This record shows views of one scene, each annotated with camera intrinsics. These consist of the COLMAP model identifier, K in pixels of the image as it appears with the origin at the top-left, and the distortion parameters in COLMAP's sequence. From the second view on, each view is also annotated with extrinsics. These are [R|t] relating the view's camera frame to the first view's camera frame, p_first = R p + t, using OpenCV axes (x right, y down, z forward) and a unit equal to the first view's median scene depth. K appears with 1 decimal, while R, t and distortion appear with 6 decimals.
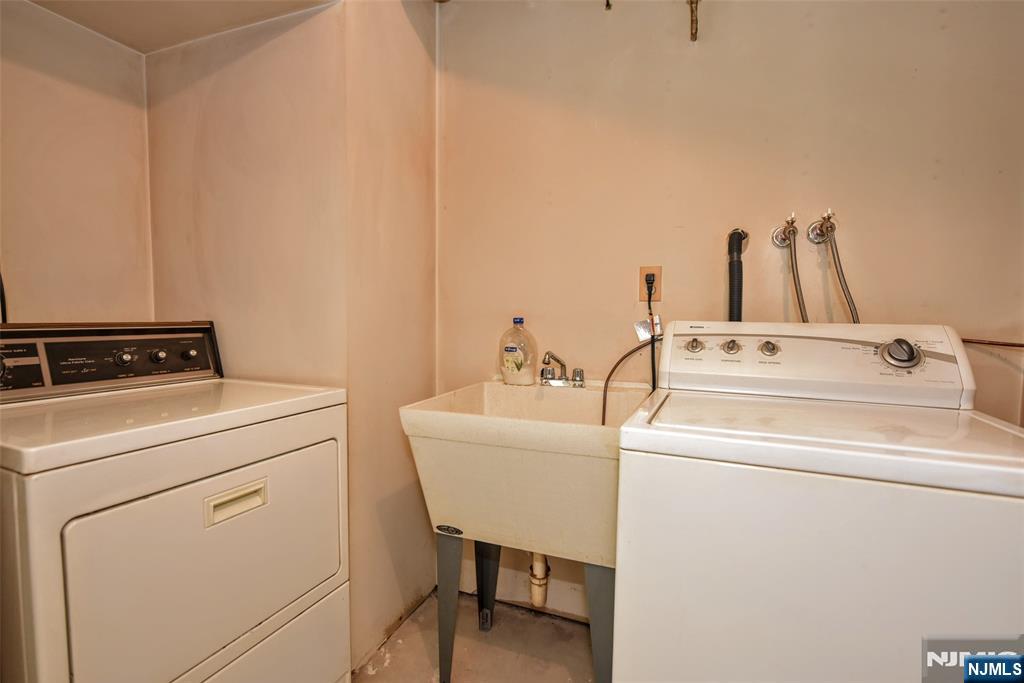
lens RADIAL K [[500.4, 0, 508.9], [0, 500.4, 342.1], [0, 0, 1]] dist [-0.001537, -0.002431]
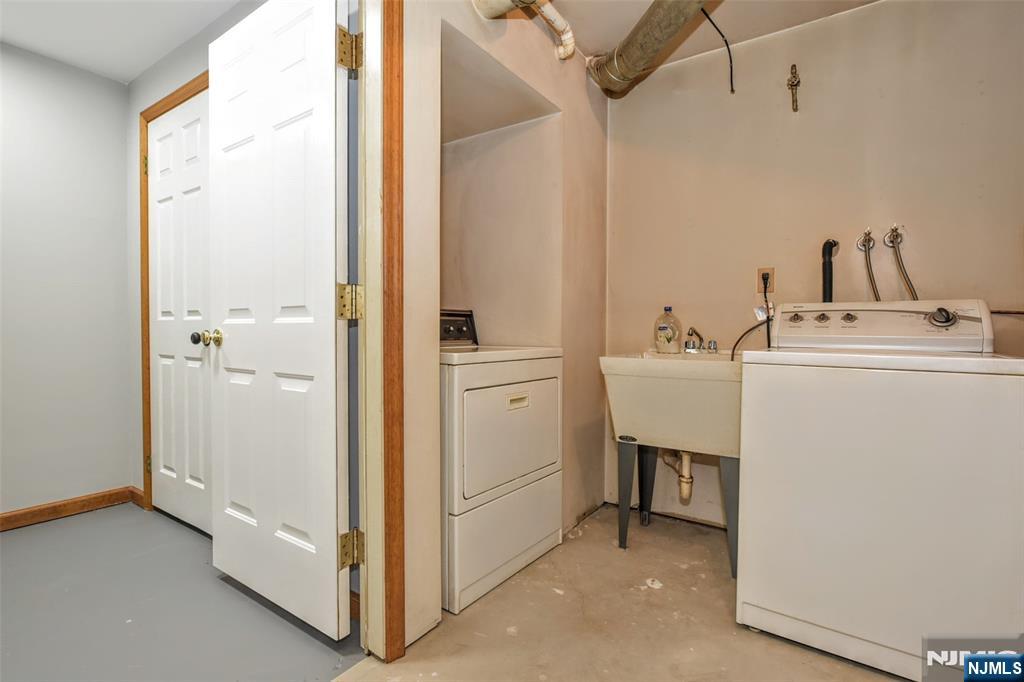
lens RADIAL K [[511.3, 0, 515.7], [0, 511.3, 342.7], [0, 0, 1]] dist [-0.004613, 0.000411]
pose [[0.978051, -0.001229, -0.208361, -0.121307], [-0.006787, 0.999264, -0.037753, 0.132852], [0.208254, 0.038339, 0.977323, -0.615365]]
